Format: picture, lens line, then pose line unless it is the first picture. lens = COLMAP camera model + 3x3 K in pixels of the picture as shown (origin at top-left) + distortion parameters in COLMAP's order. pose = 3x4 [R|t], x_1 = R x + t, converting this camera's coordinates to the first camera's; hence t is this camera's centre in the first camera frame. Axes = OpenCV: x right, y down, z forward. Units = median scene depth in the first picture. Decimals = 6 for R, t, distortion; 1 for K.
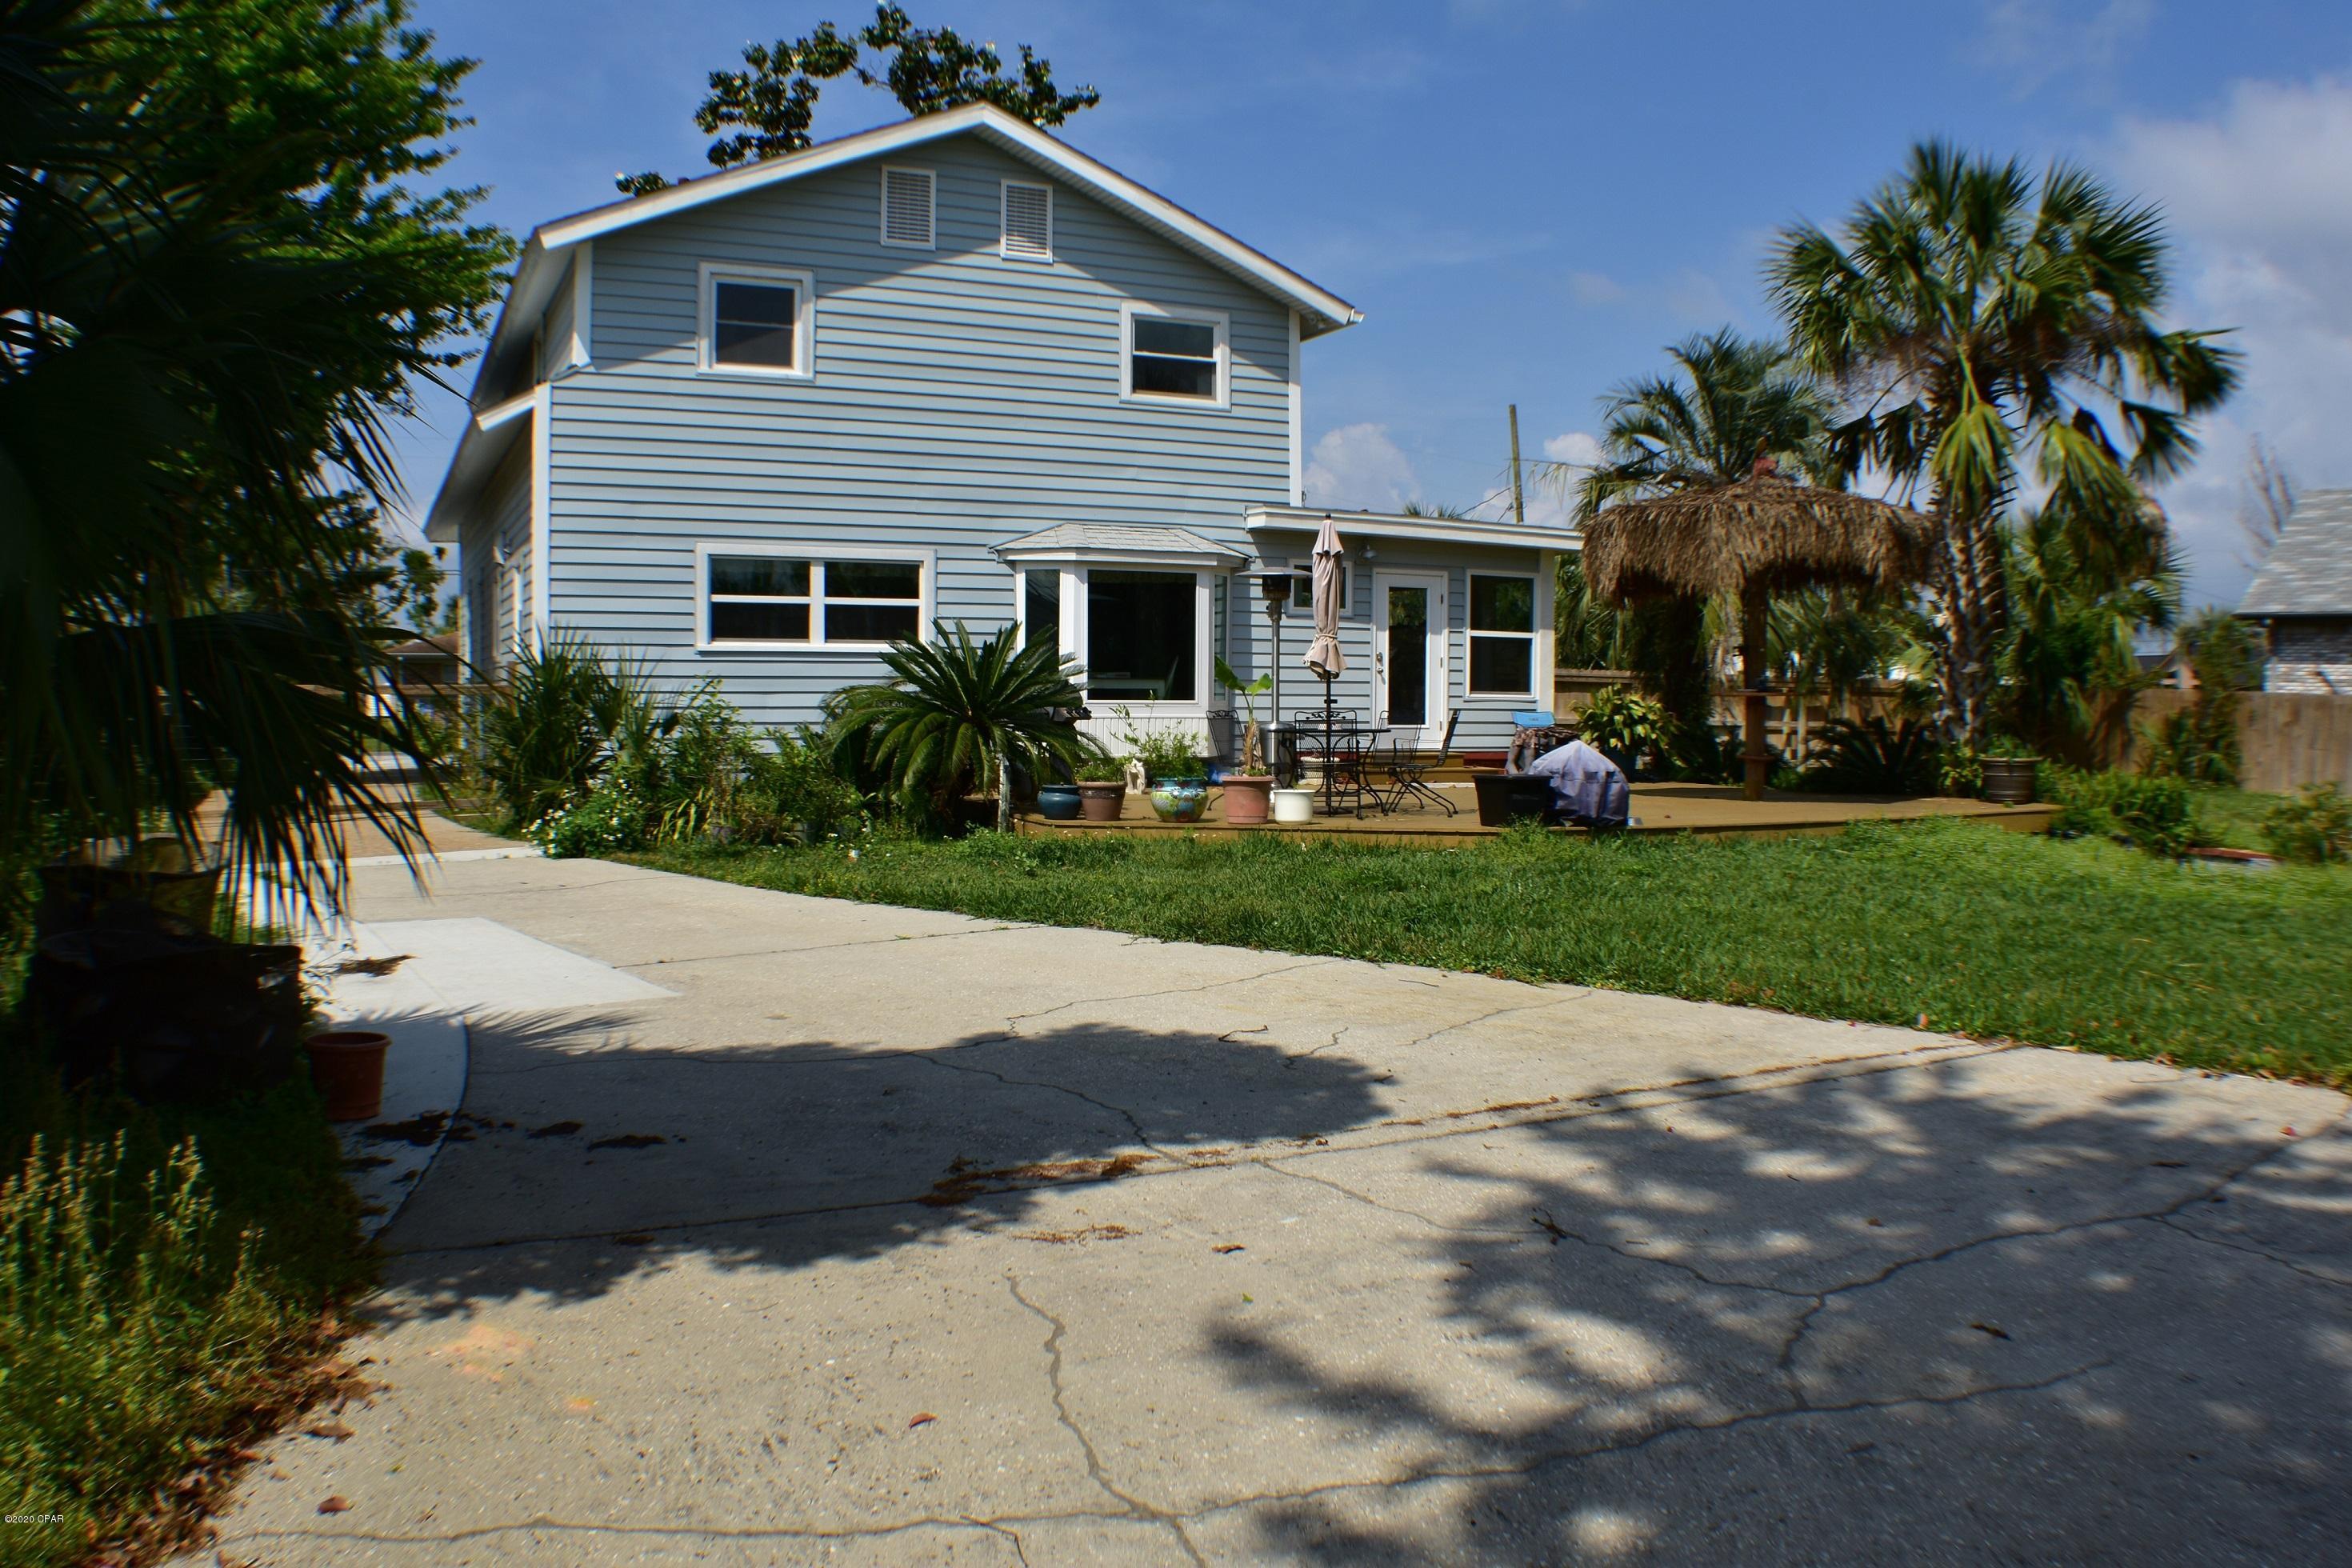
lens RADIAL K [[1801.5, 0, 1184.1], [0, 1801.5, 784.1], [0, 0, 1]] dist [-0.162721, 0.037126]
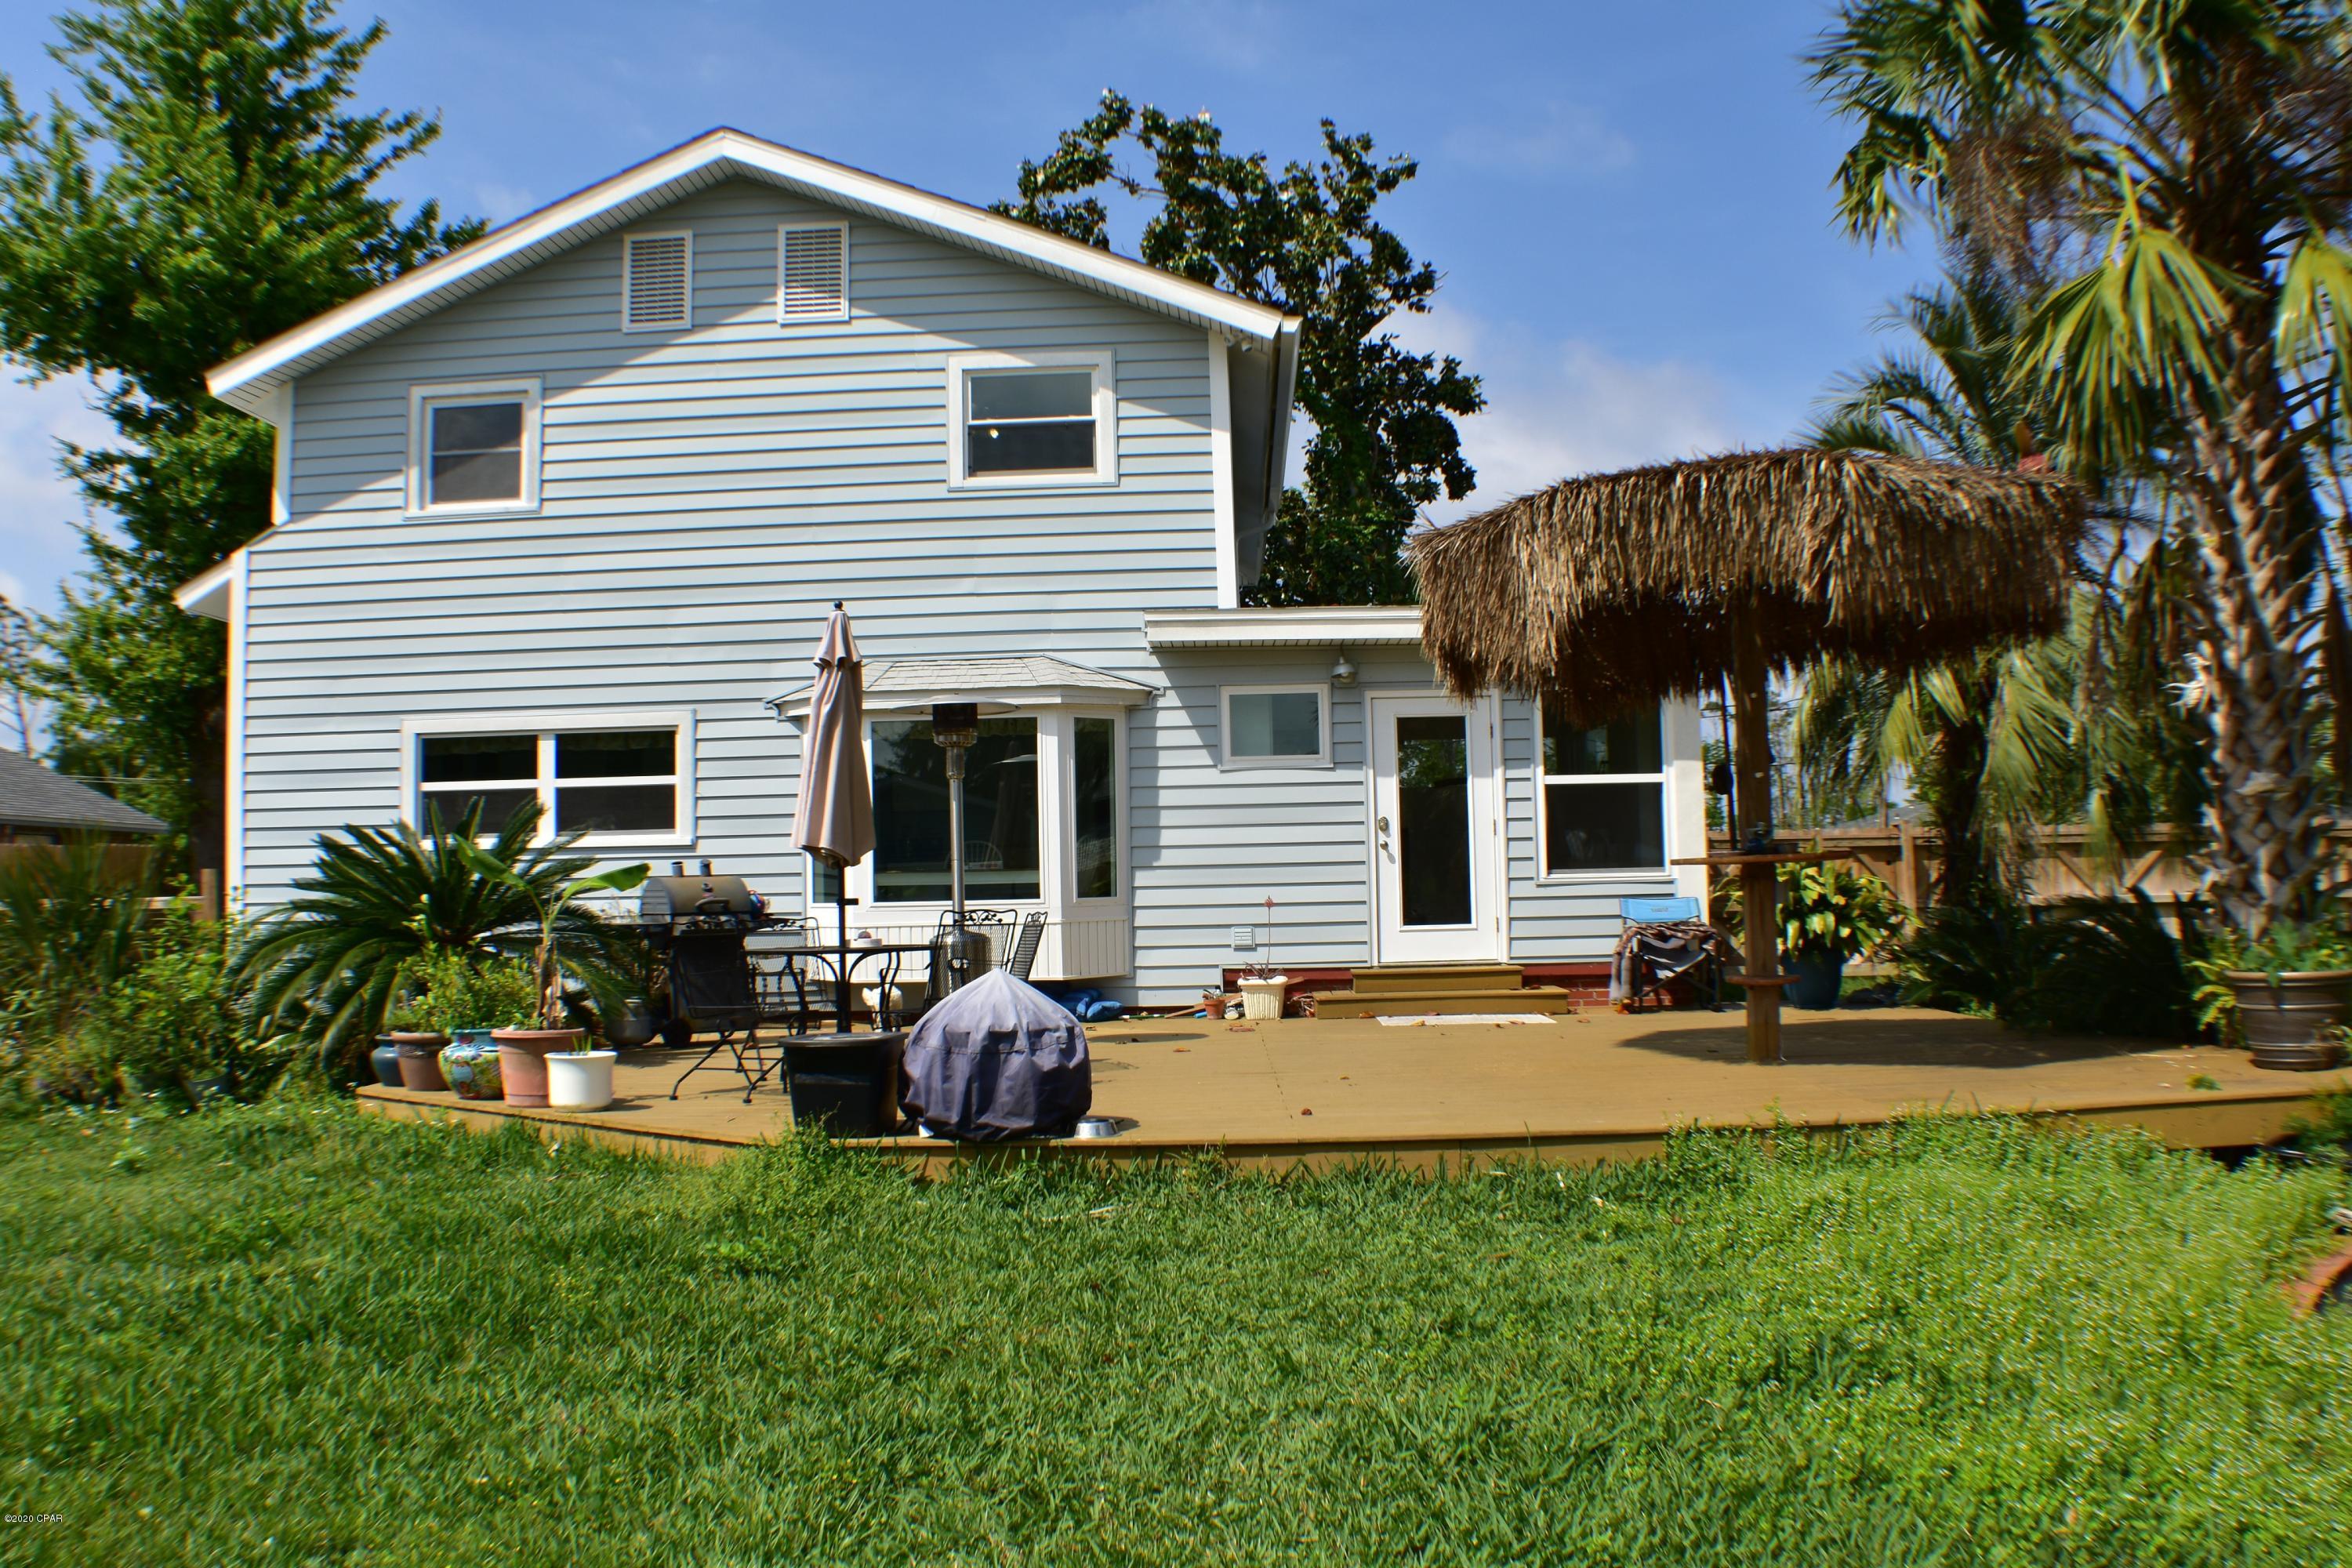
lens RADIAL K [[1794.0, 0, 1176.0], [0, 1794.0, 784.0], [0, 0, 1]] dist [-0.155046, 0.007938]
pose [[0.886408, -0.054826, -0.459646, 0.390619], [0.005750, 0.994189, -0.107497, -0.016634], [0.462868, 0.092643, 0.881573, 0.430223]]
